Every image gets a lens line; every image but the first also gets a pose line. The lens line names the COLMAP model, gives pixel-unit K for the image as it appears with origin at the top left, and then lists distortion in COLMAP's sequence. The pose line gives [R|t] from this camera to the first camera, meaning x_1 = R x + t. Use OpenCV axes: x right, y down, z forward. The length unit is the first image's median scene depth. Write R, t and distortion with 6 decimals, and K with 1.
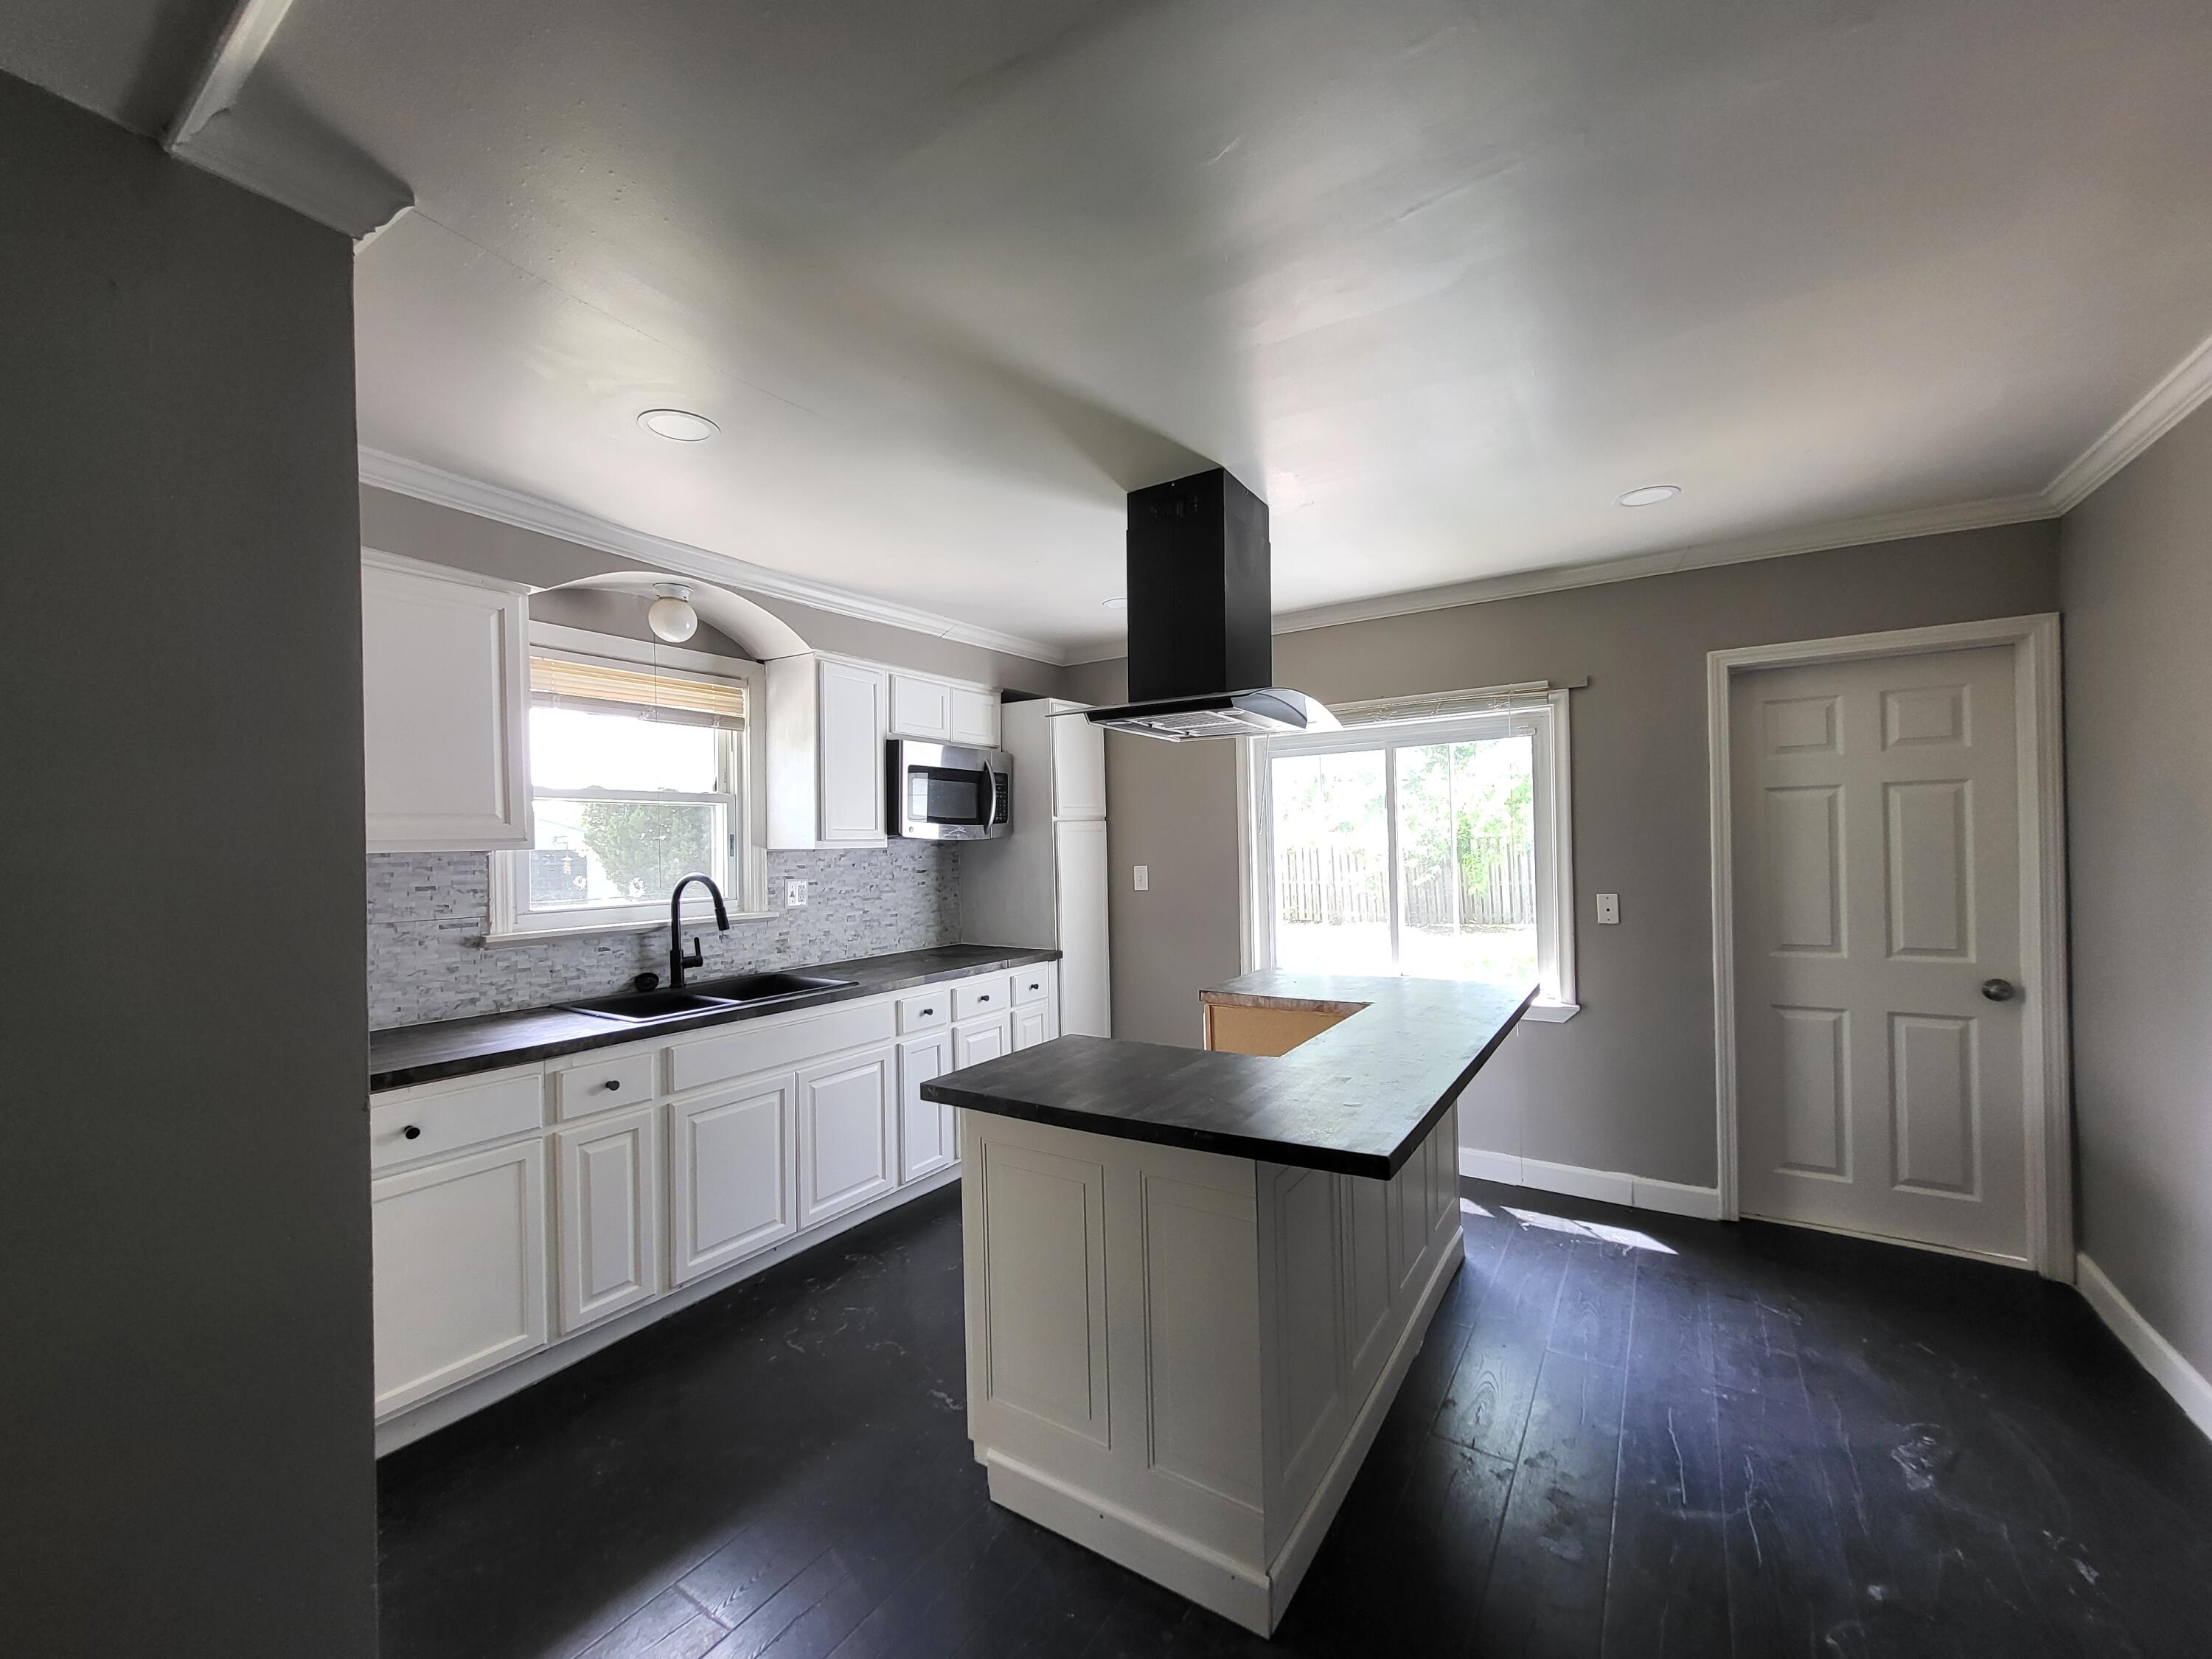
lens RADIAL K [[871.6, 0, 1112.5], [0, 871.6, 838.1], [0, 0, 1]] dist [0.003103, 0.000444]
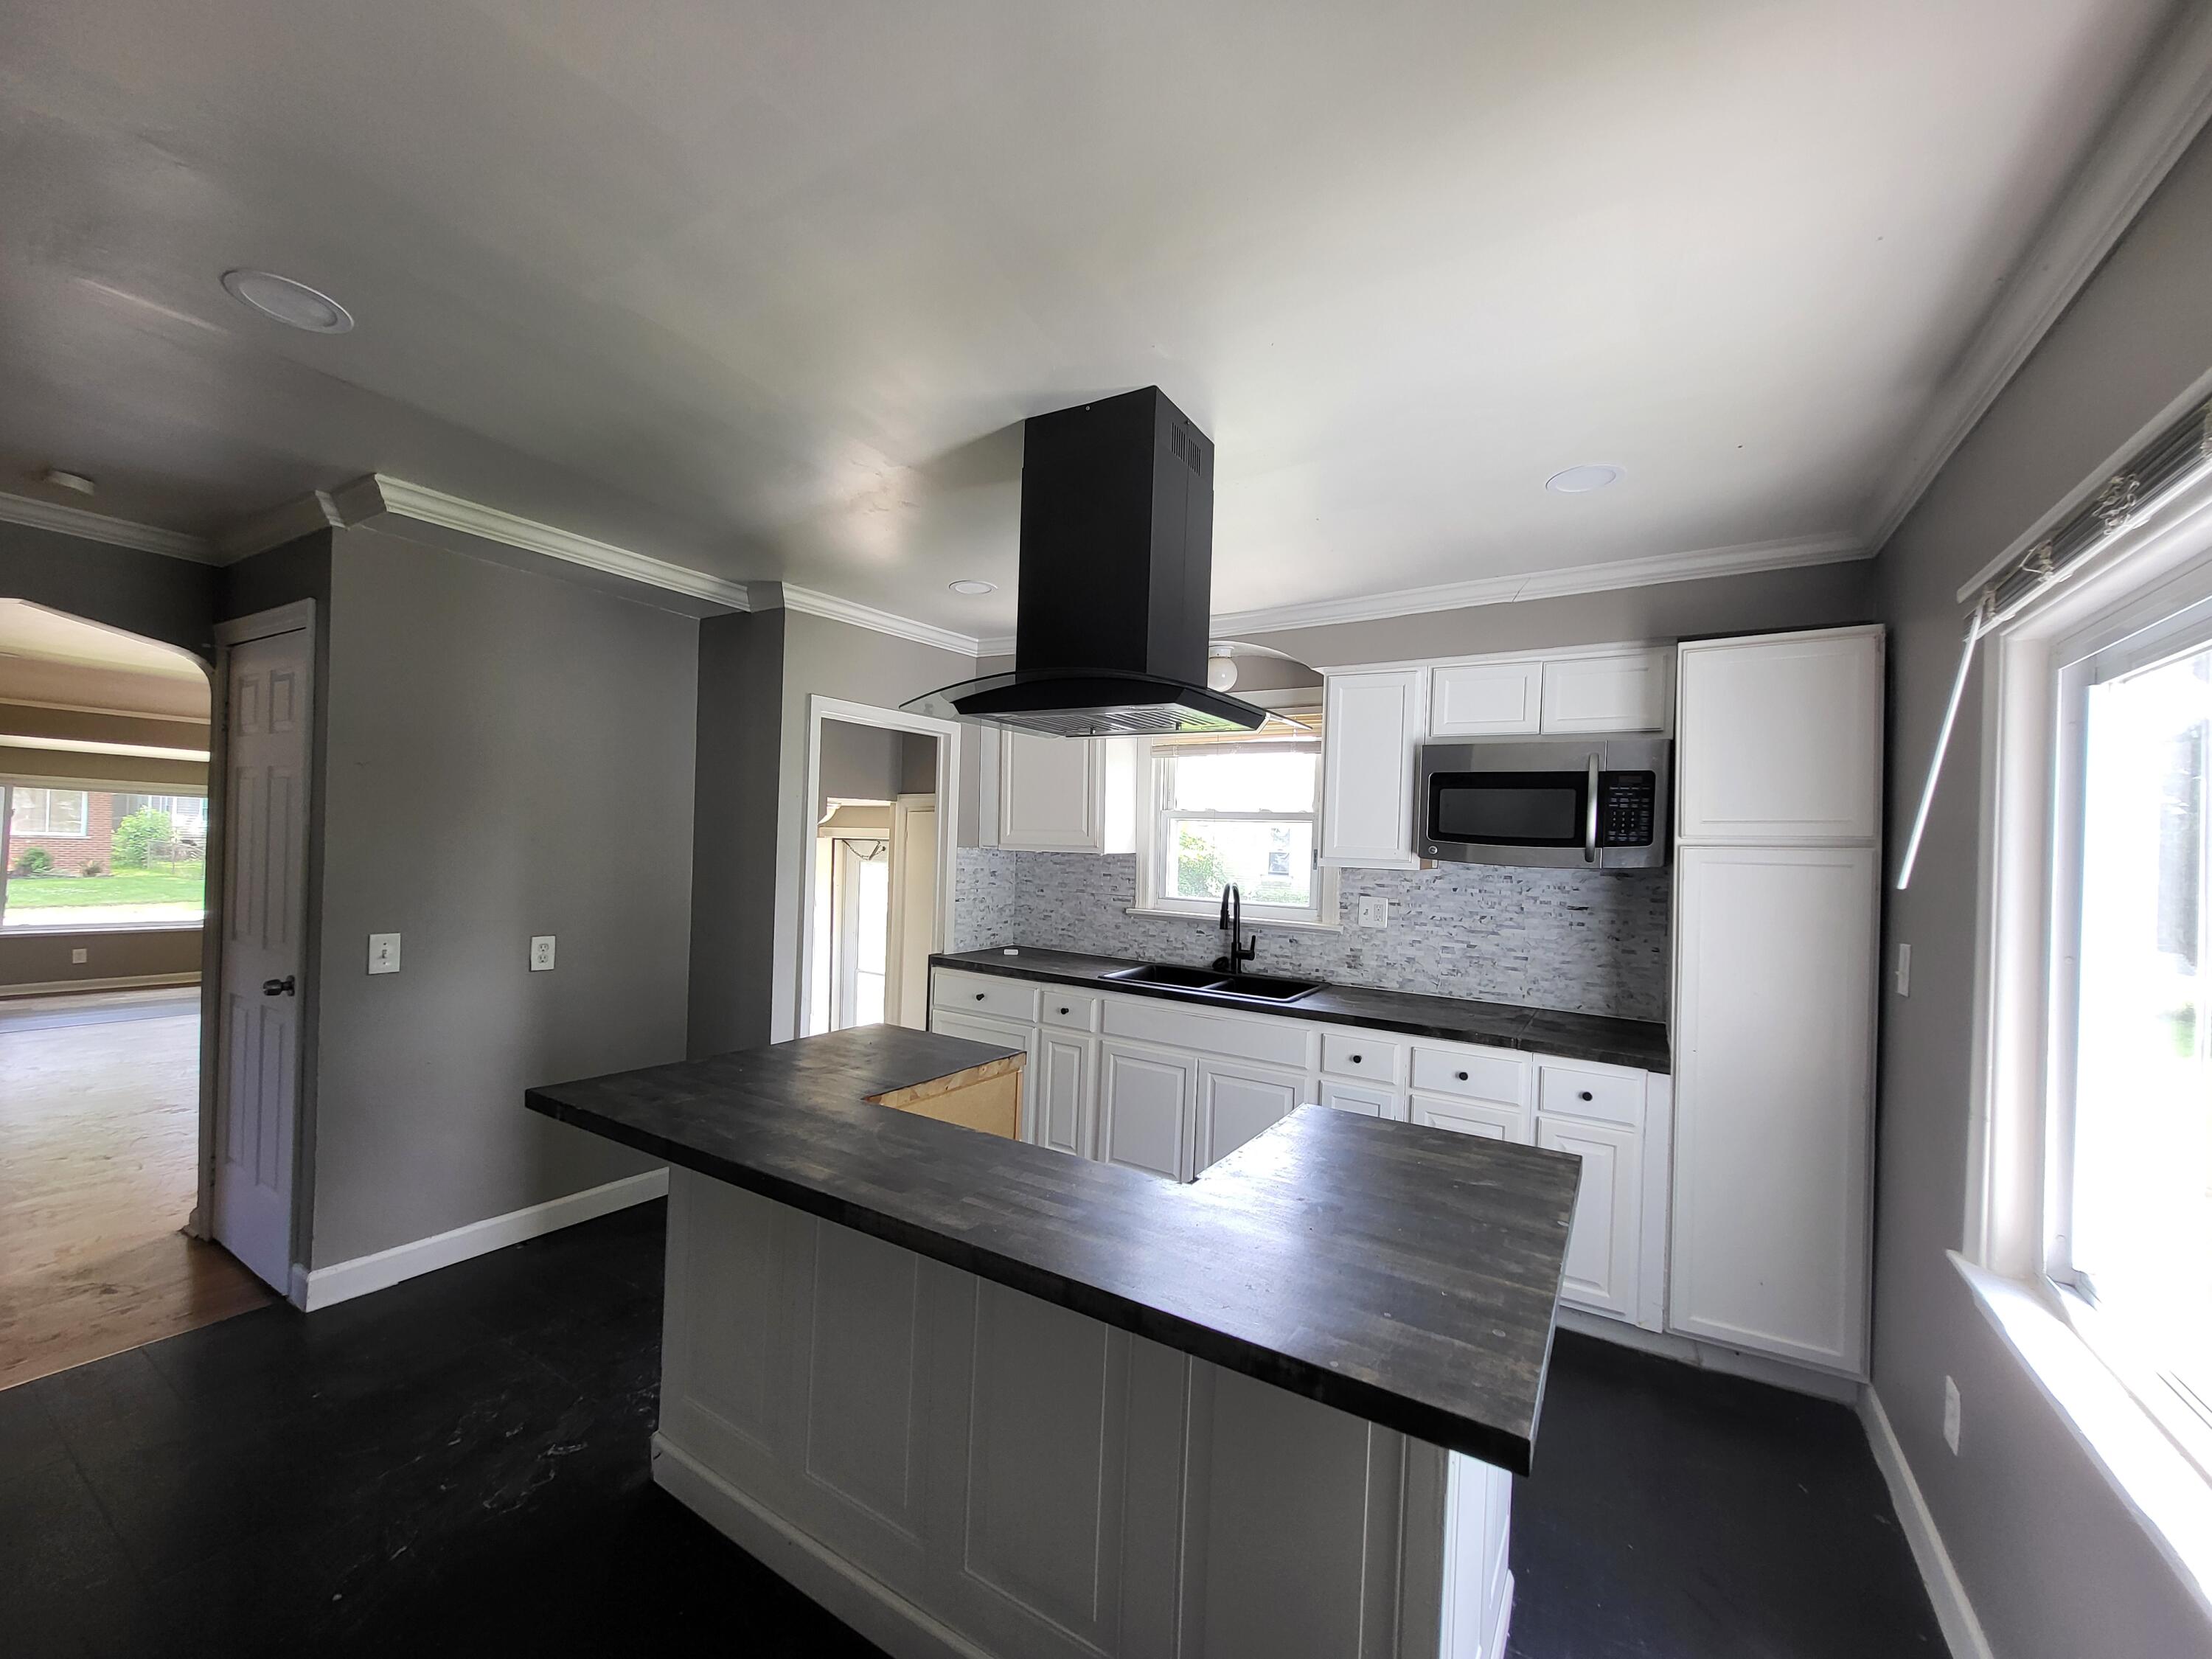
lens RADIAL K [[871.6, 0, 1114.2], [0, 871.6, 836.3], [0, 0, 1]] dist [0.003103, 0.000444]
pose [[0.025581, 0.012558, -0.999594, 0.610101], [-0.027822, 0.999543, 0.011846, -0.025129], [0.999286, 0.027507, 0.025918, 0.682694]]
